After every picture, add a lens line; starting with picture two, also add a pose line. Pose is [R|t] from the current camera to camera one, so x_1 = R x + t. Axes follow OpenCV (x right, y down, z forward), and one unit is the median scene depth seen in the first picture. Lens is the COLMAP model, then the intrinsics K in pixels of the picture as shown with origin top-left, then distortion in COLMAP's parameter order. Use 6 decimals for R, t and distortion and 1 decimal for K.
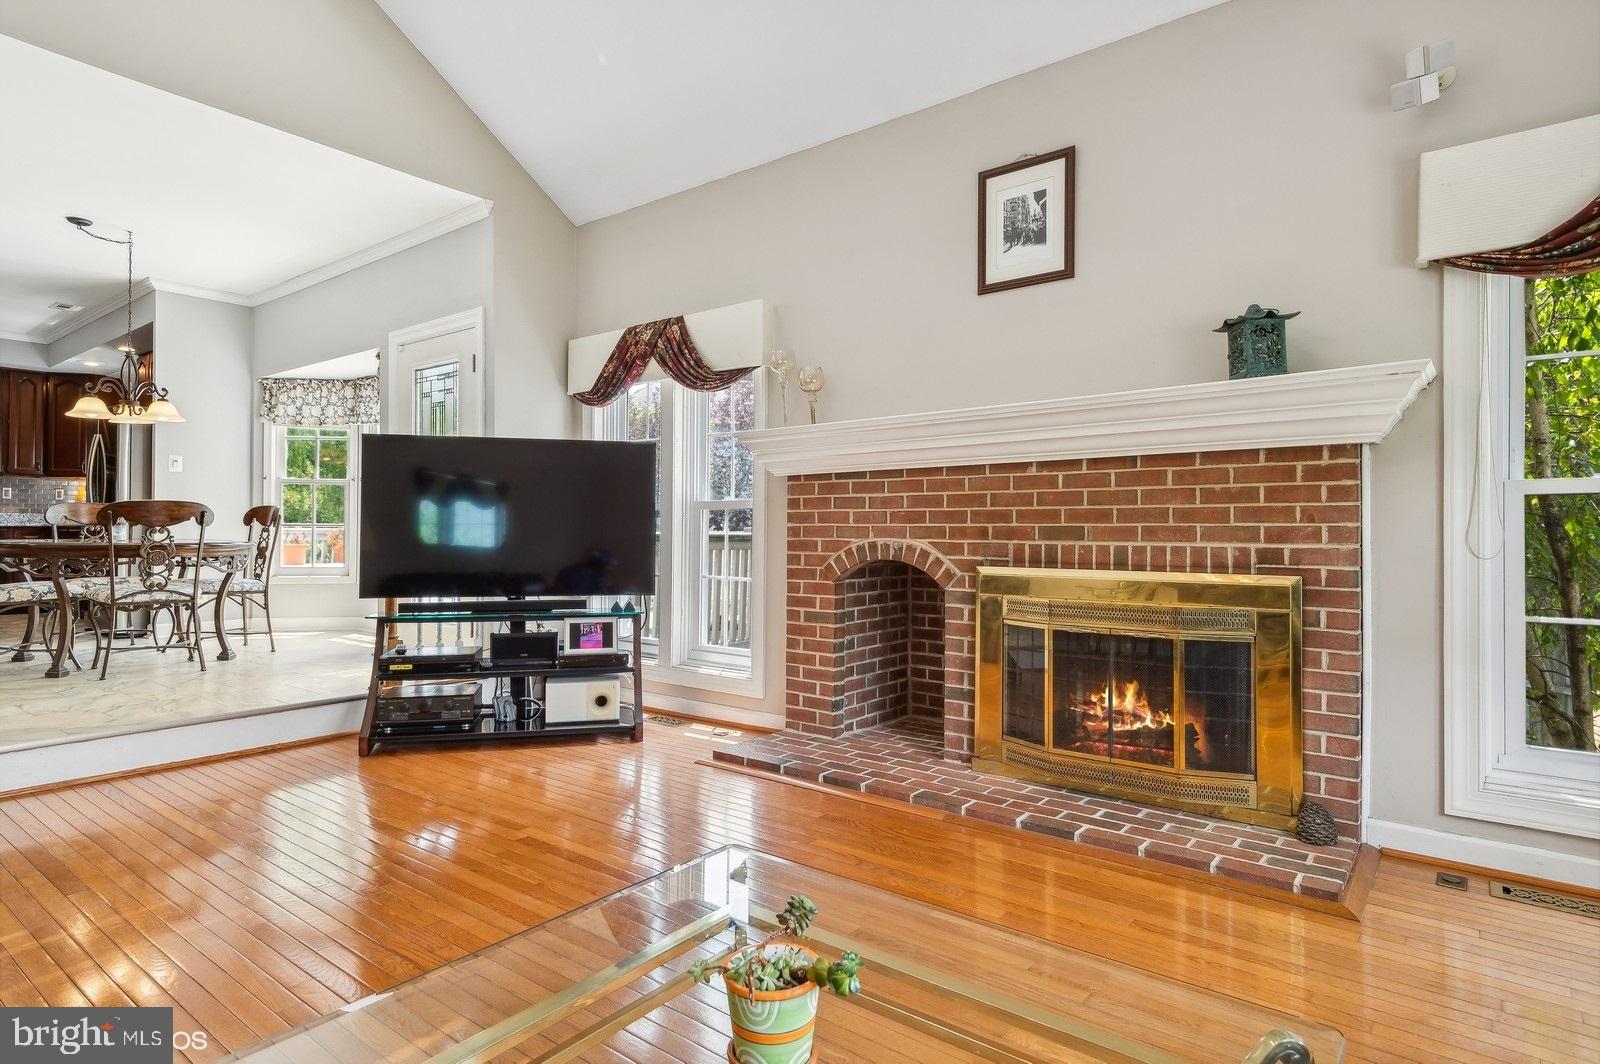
lens RADIAL K [[862.5, 0, 801.5], [0, 862.5, 527.8], [0, 0, 1]] dist [0.020681, -0.009656]
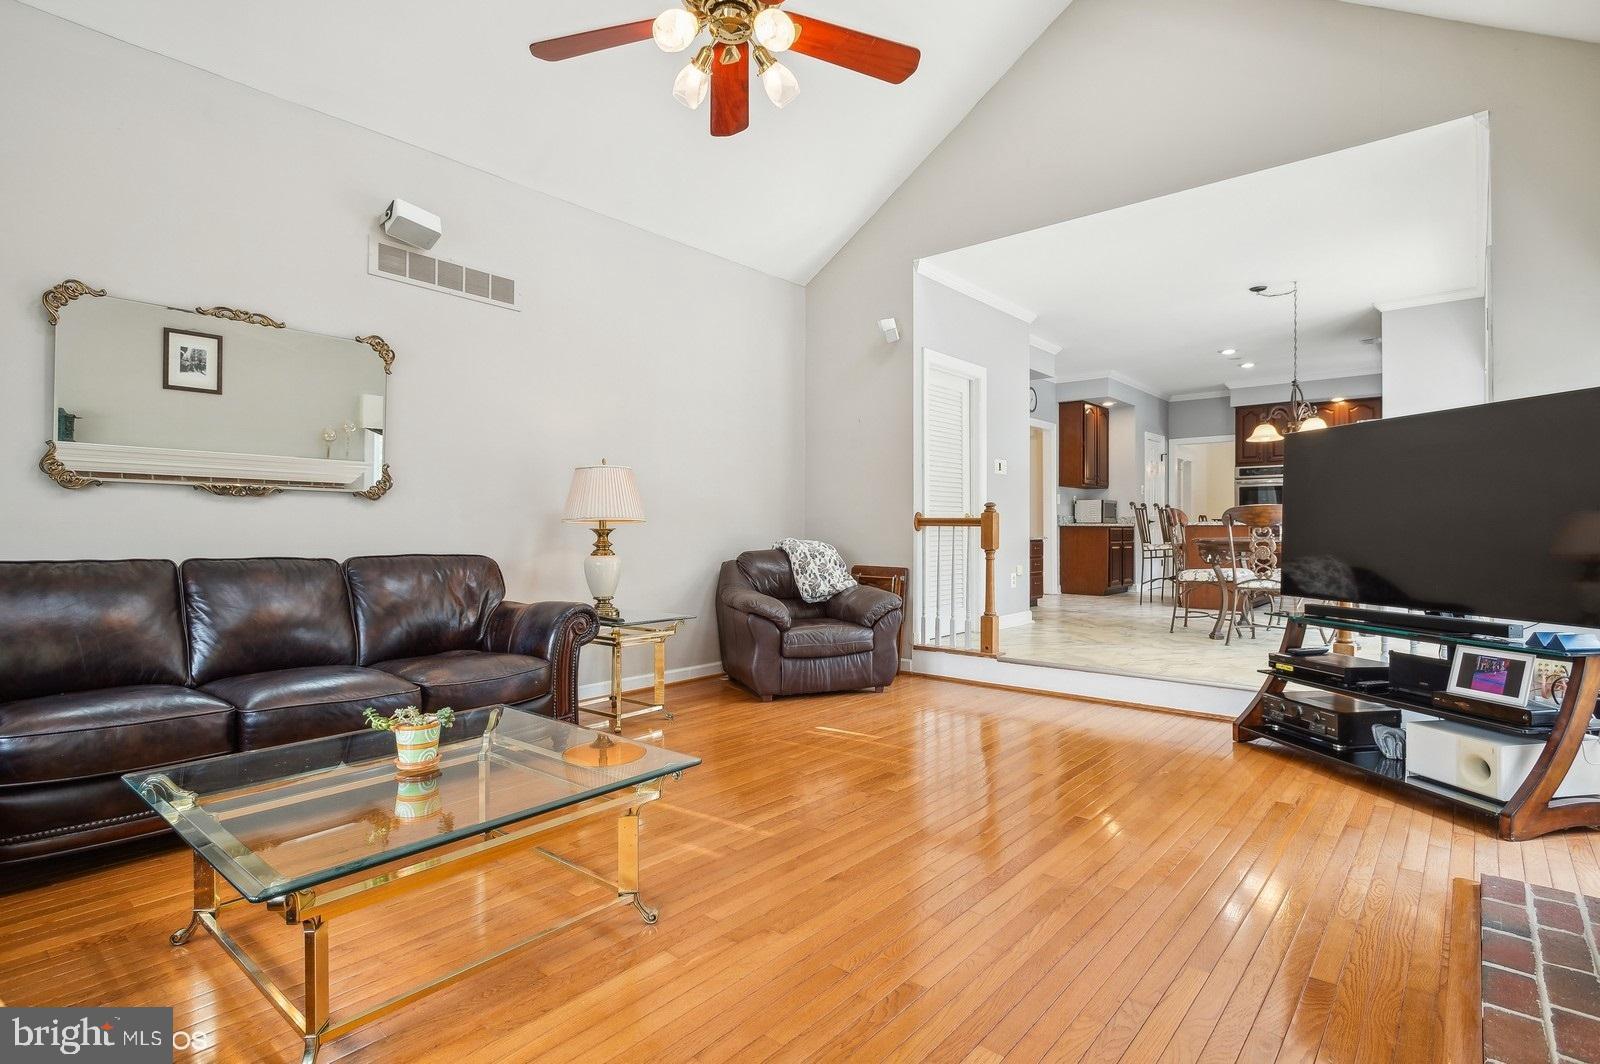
lens RADIAL K [[790.0, 0, 795.6], [0, 790.0, 525.8], [0, 0, 1]] dist [-0.001270, -0.000092]
pose [[-0.048940, -0.008235, -0.998768, 0.522036], [0.004214, 0.999955, -0.008451, 0.005610], [0.998793, -0.004622, -0.048903, 0.545683]]
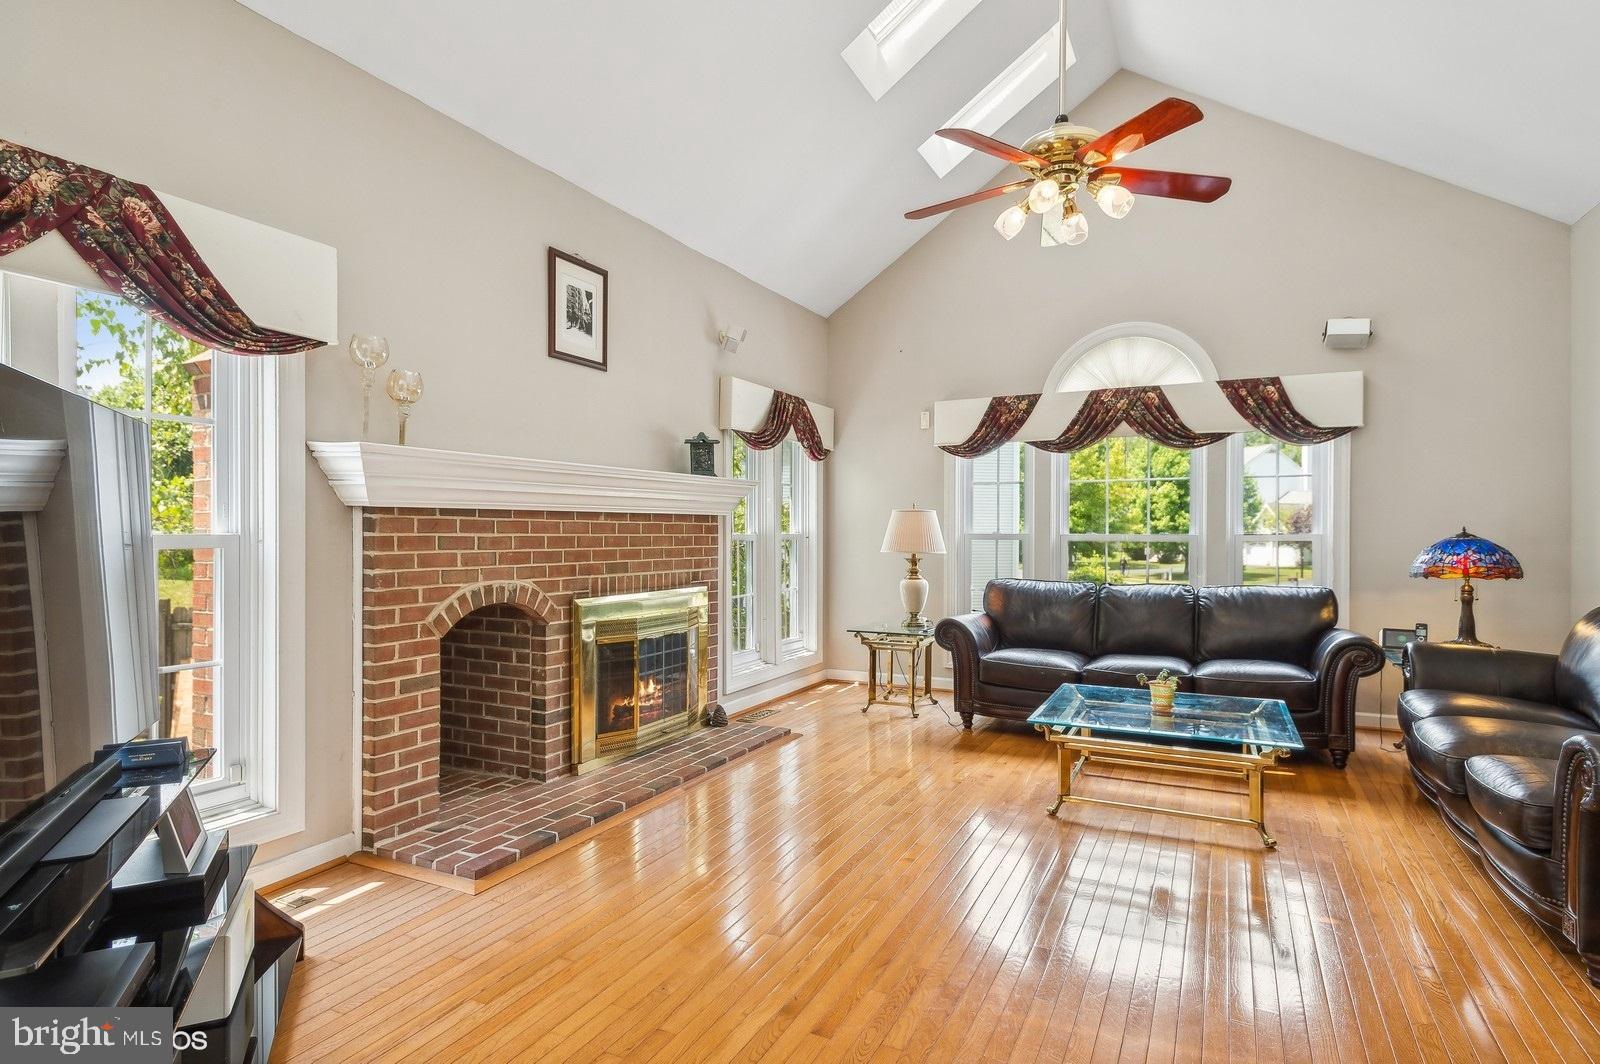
lens RADIAL K [[843.2, 0, 797.4], [0, 843.2, 537.1], [0, 0, 1]] dist [0.015587, -0.004968]
pose [[-0.197103, -0.009802, 0.980334, -0.927516], [-0.008803, 0.999927, 0.008228, -0.049151], [-0.980343, -0.007009, -0.197175, 0.901786]]
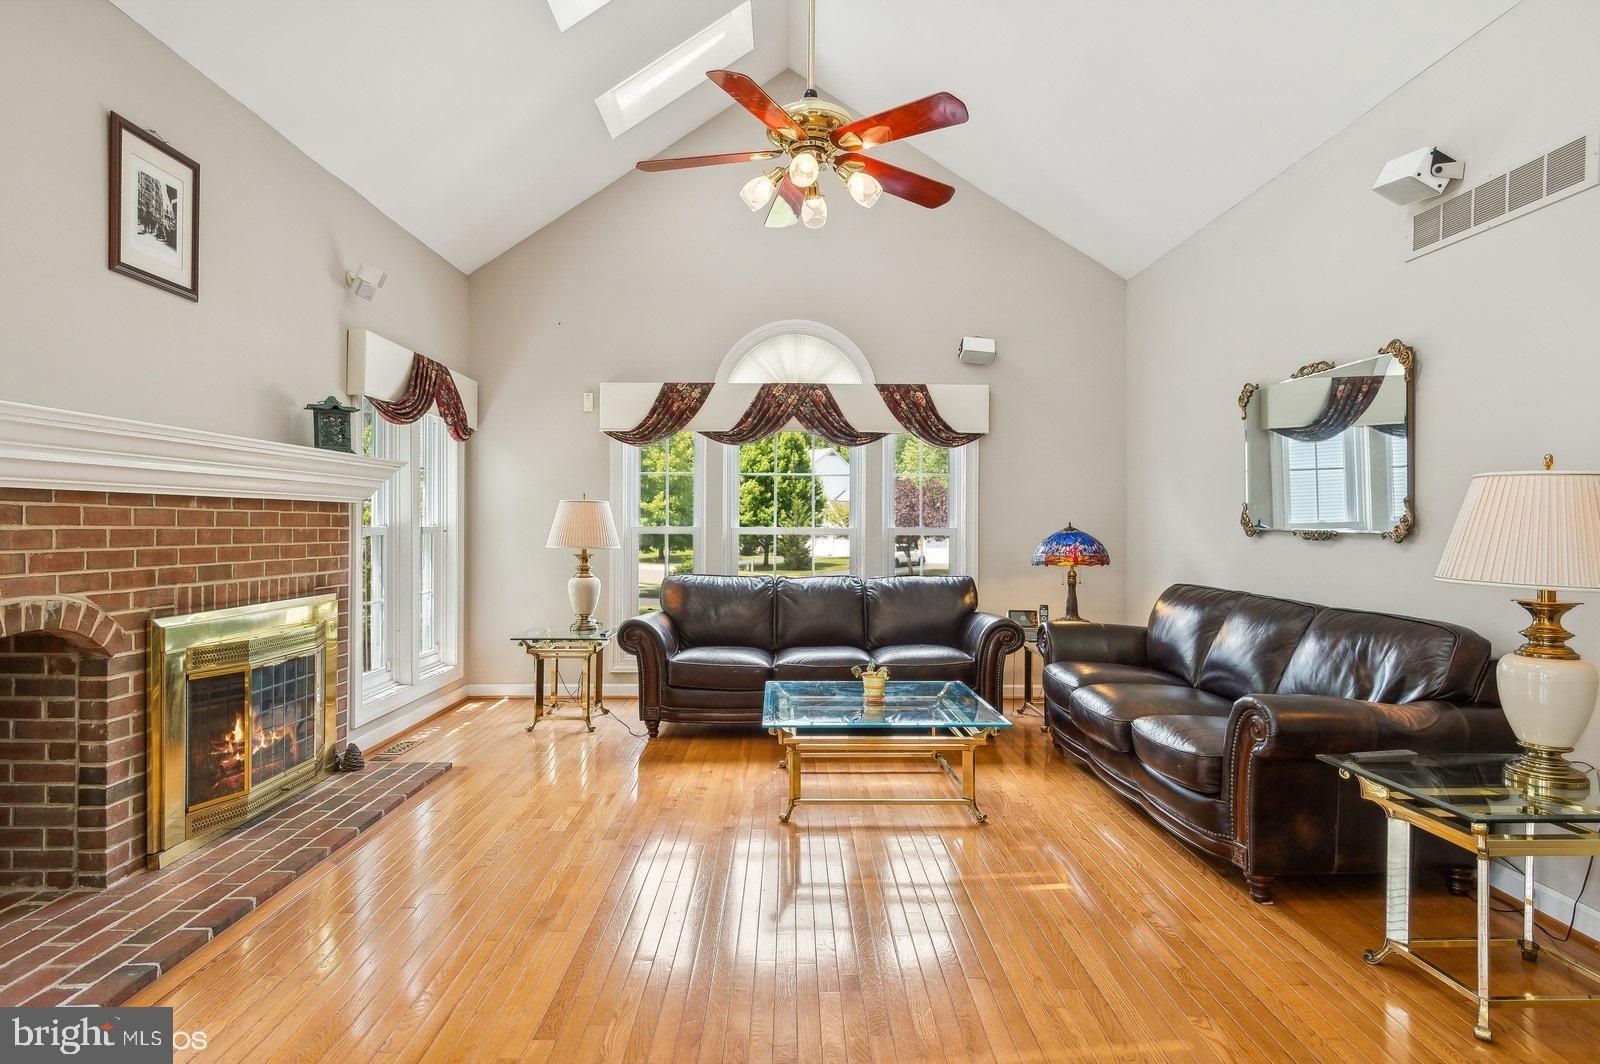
lens RADIAL K [[862.5, 0, 795.6], [0, 862.5, 526.2], [0, 0, 1]] dist [0.020681, -0.009656]
pose [[-0.623013, -0.006144, 0.782187, -0.783150], [-0.011881, 0.999928, -0.001609, -0.047298], [-0.782121, -0.010296, -0.623041, 1.005562]]
